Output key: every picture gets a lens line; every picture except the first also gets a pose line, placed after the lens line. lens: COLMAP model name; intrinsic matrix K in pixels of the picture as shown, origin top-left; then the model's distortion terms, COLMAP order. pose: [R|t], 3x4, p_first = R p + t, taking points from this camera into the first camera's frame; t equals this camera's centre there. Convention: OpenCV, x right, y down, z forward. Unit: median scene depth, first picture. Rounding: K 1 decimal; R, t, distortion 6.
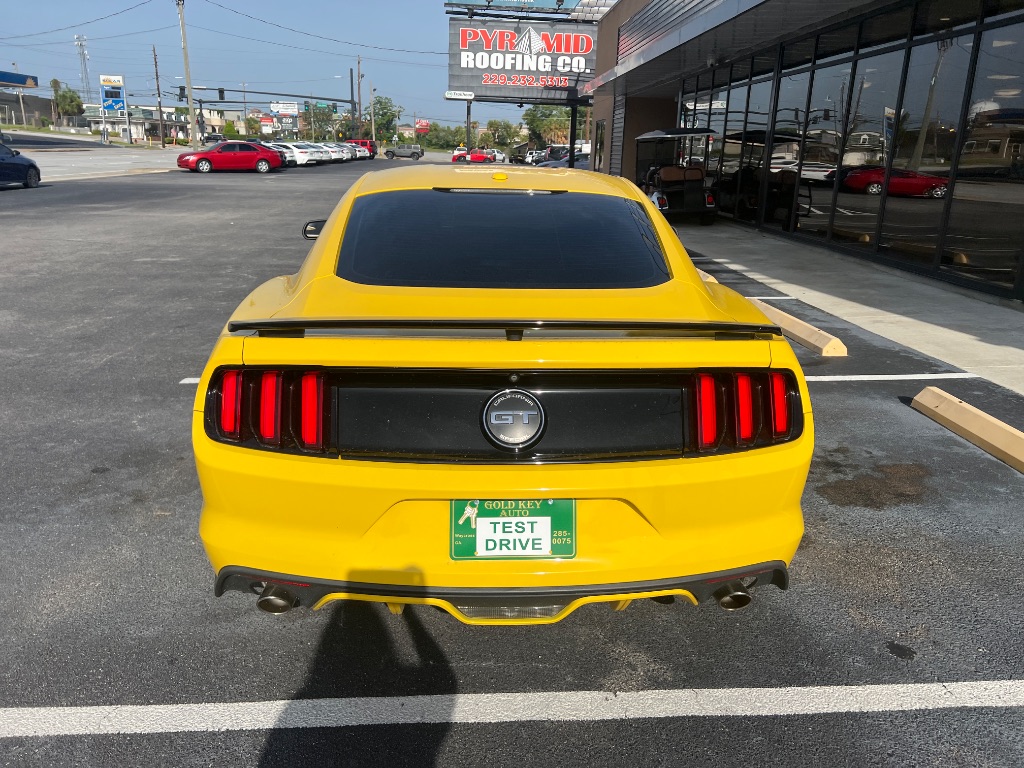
lens RADIAL K [[760.6, 0, 513.2], [0, 760.6, 378.7], [0, 0, 1]] dist [0.042802, -0.050621]
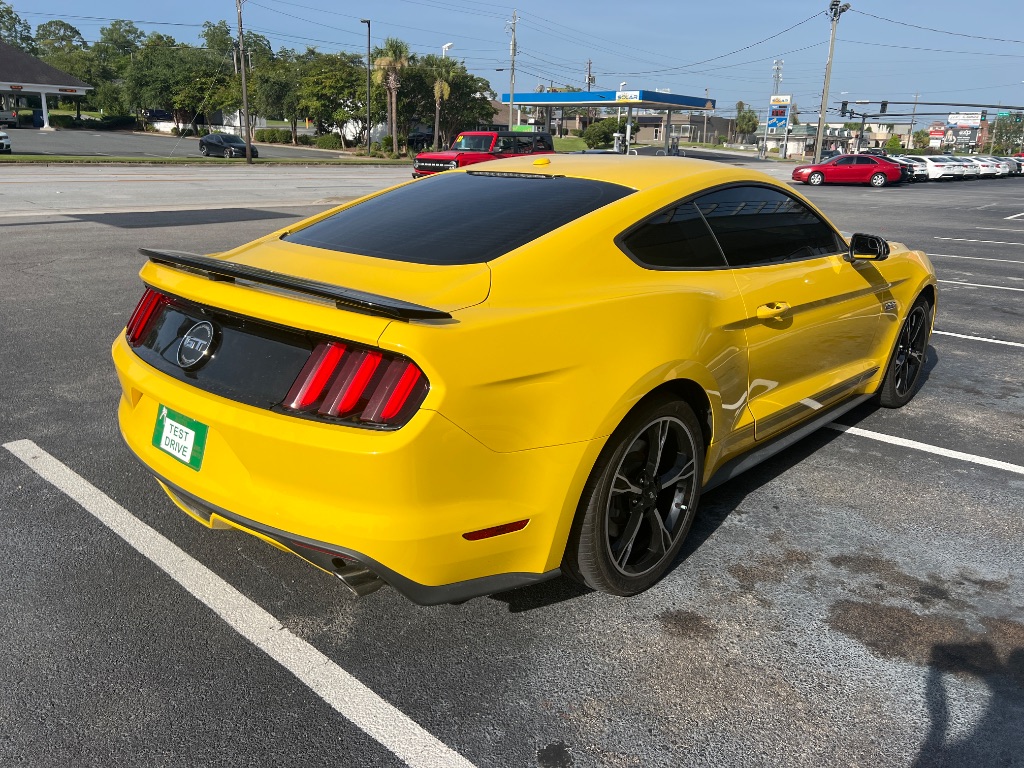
lens RADIAL K [[760.6, 0, 513.2], [0, 760.6, 378.7], [0, 0, 1]] dist [0.042802, -0.050621]
pose [[0.702555, 0.197167, -0.683770, 0.021772], [-0.209779, 0.975535, 0.065755, -0.001463], [0.680006, 0.097244, 0.726729, 0.008581]]
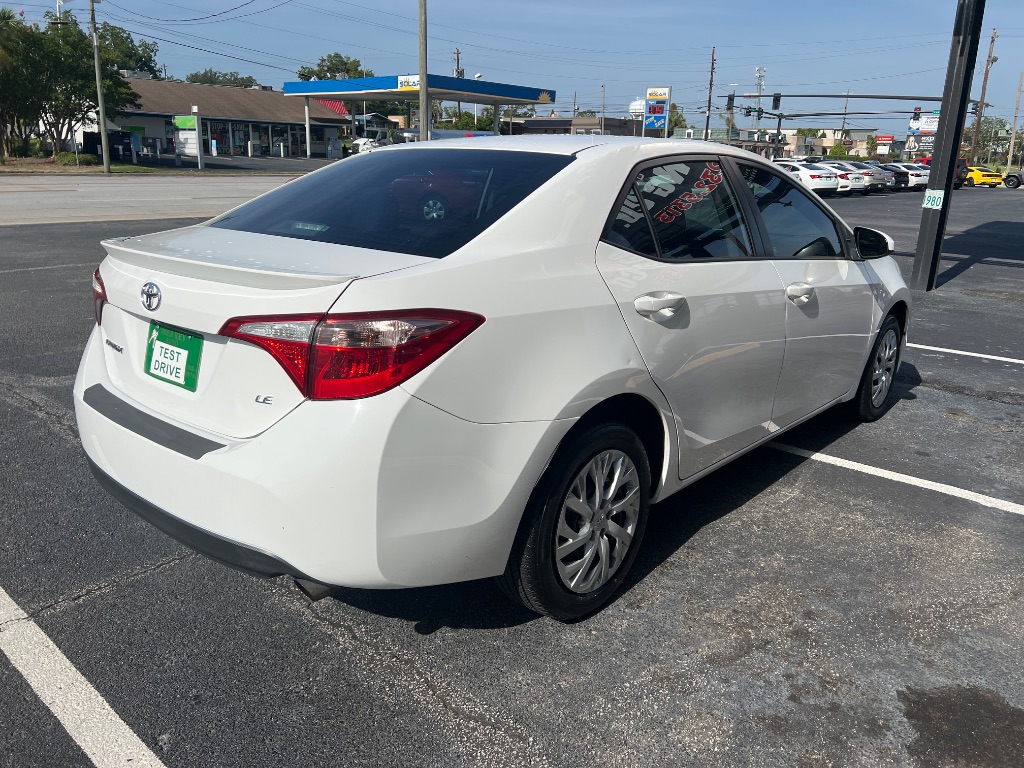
lens RADIAL K [[760.6, 0, 512.0], [0, 760.6, 384.0], [0, 0, 1]] dist [0.043442, -0.051675]
pose [[0.708648, 0.192160, -0.678890, 0.004926], [-0.207627, 0.976388, 0.059639, -0.088469], [0.674321, 0.098693, 0.731813, 0.295434]]
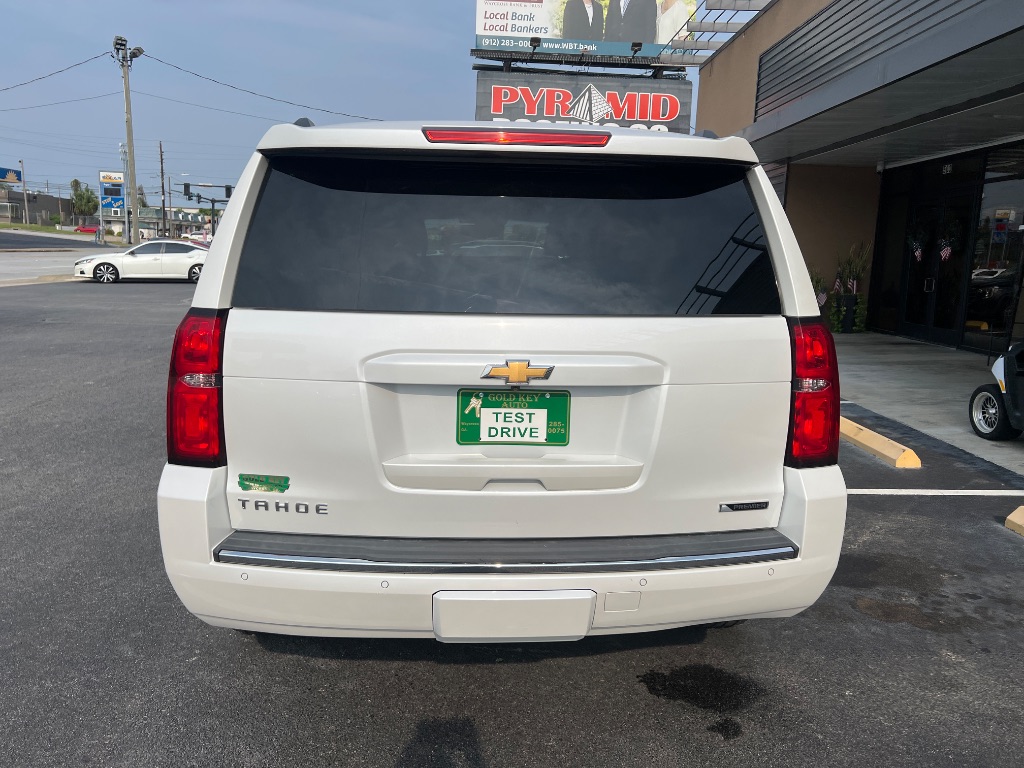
lens RADIAL K [[773.7, 0, 514.1], [0, 773.7, 380.3], [0, 0, 1]] dist [0.035264, -0.038744]
pose [[0.999505, 0.008475, -0.030313, -0.008834], [-0.012204, 0.992075, -0.125053, -0.034571], [0.029013, 0.125361, 0.991687, 0.113919]]
